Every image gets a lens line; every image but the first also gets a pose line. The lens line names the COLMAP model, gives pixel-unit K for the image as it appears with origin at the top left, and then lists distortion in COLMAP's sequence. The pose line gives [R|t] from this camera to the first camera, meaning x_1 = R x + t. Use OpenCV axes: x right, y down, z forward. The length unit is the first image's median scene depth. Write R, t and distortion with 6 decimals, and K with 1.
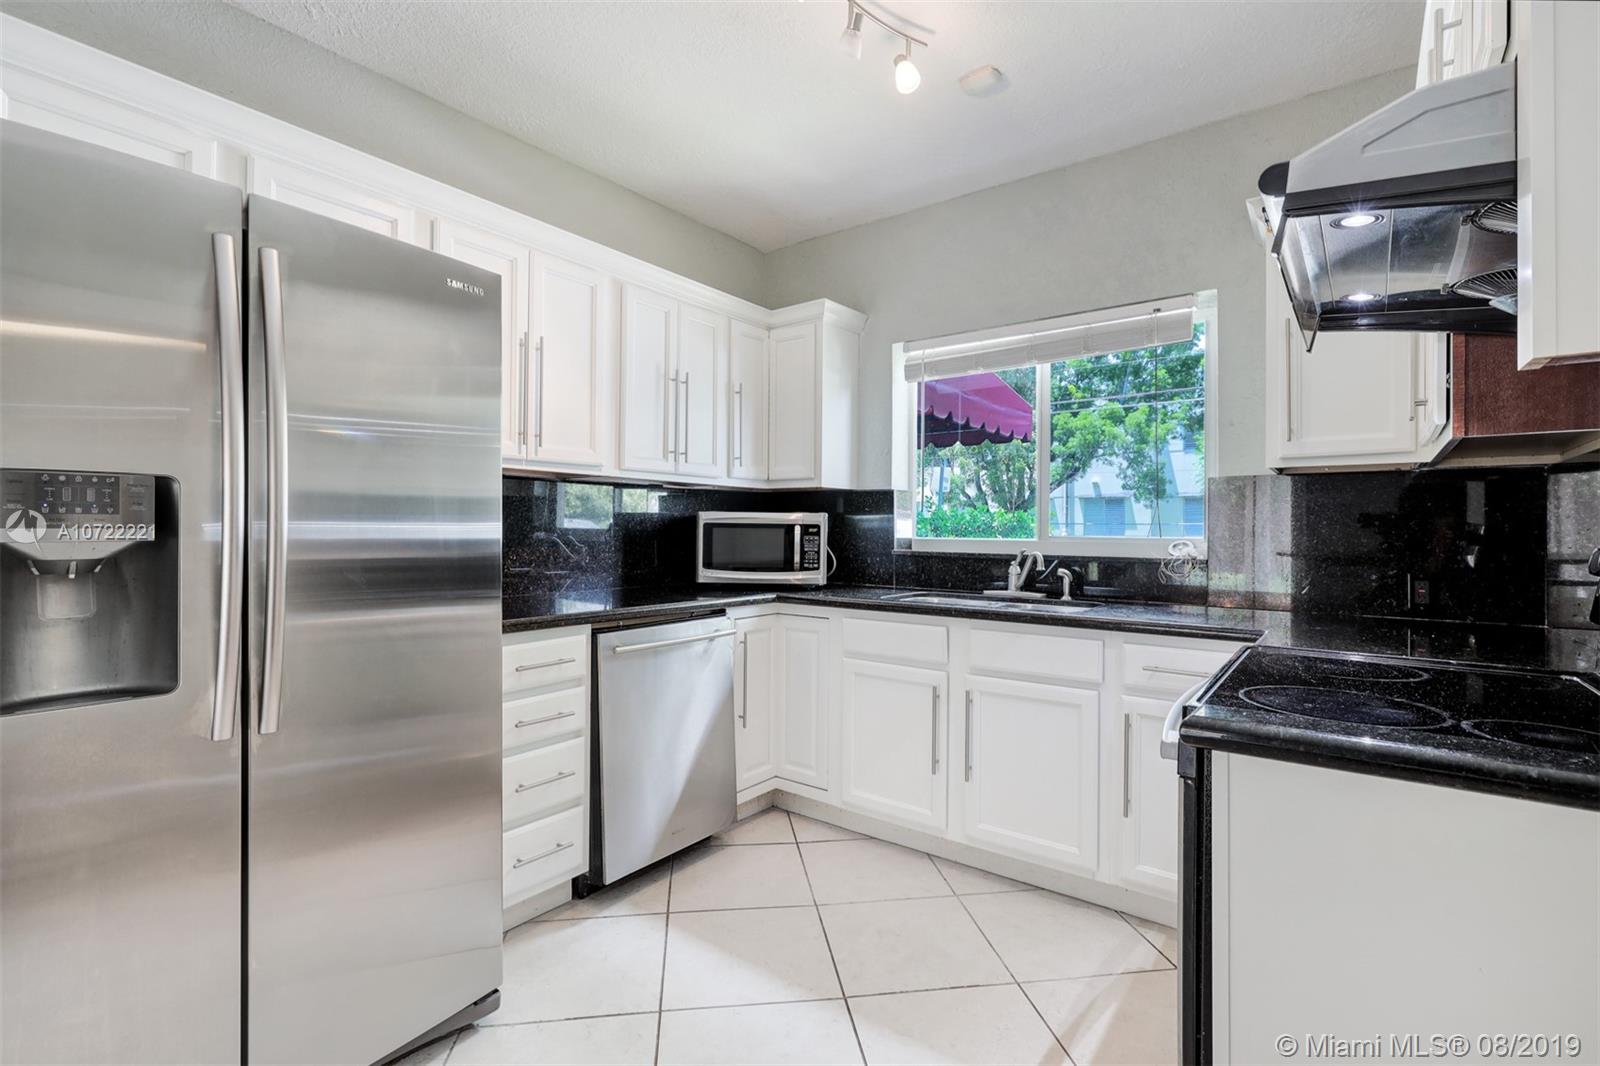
lens RADIAL K [[727.9, 0, 807.6], [0, 727.9, 522.2], [0, 0, 1]] dist [-0.001283, 0.000099]
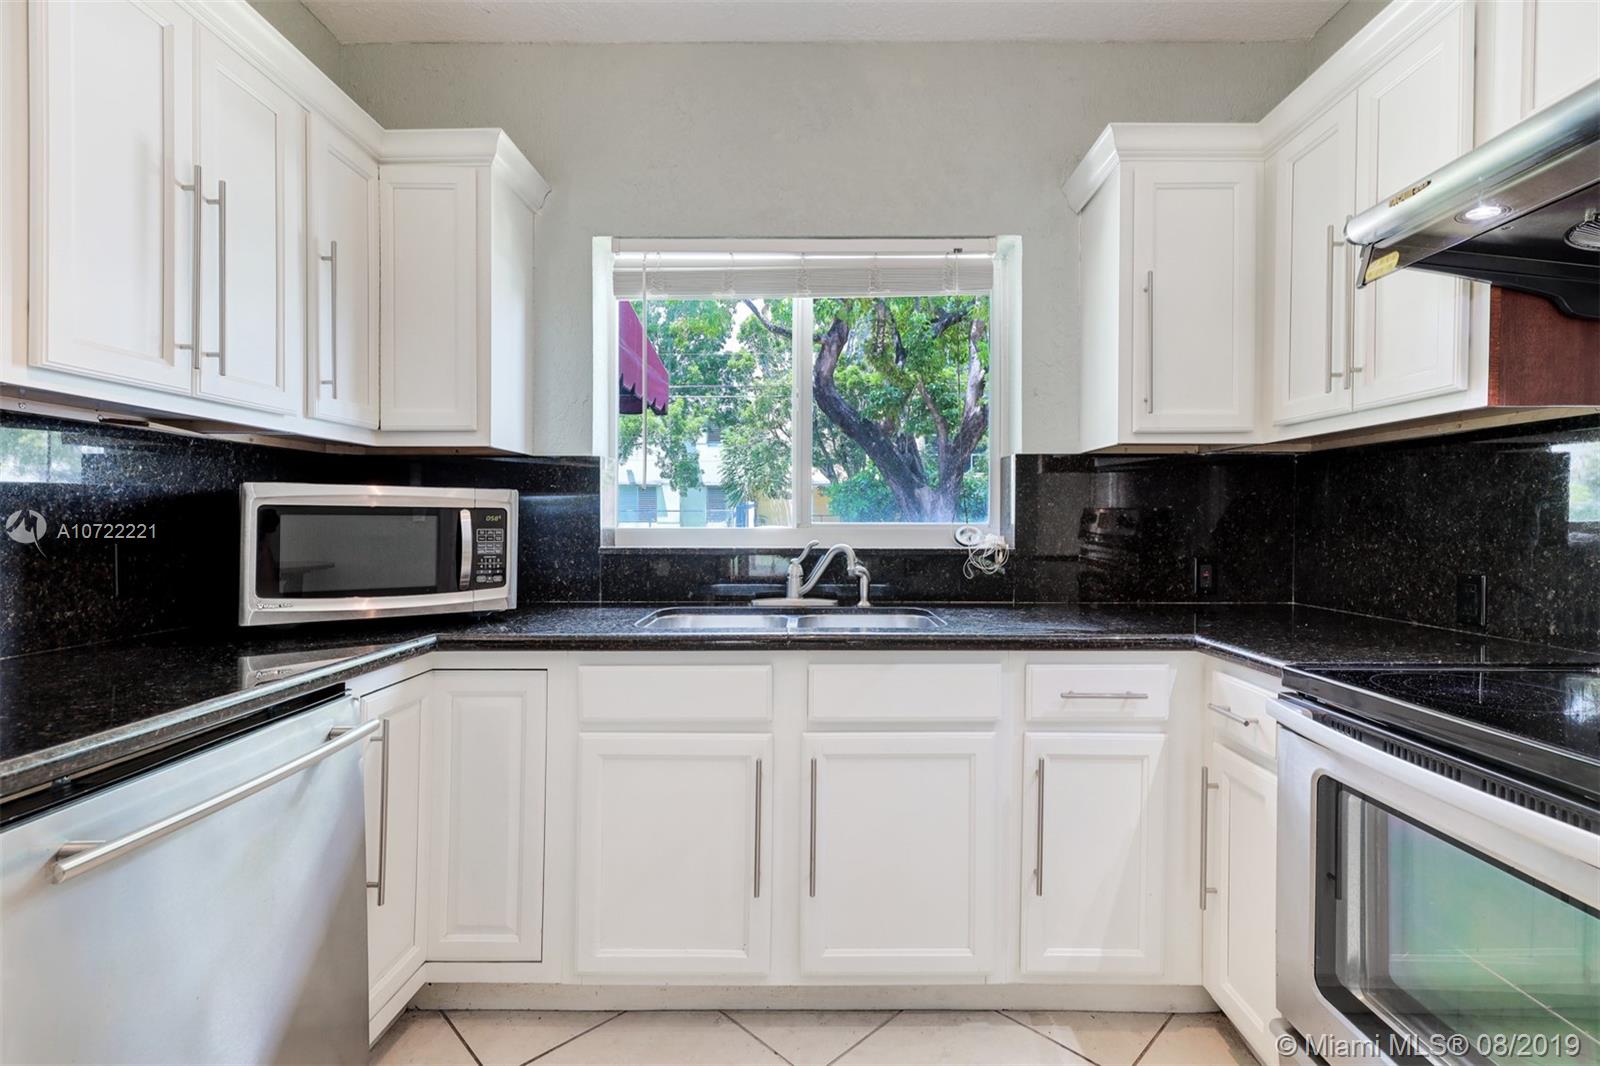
lens RADIAL K [[727.9, 0, 809.6], [0, 727.9, 522.9], [0, 0, 1]] dist [-0.001283, 0.000099]
pose [[0.799916, -0.011084, 0.600010, -0.147103], [0.000487, 0.999841, 0.017822, 0.004785], [-0.600112, -0.013964, 0.799794, 0.401721]]
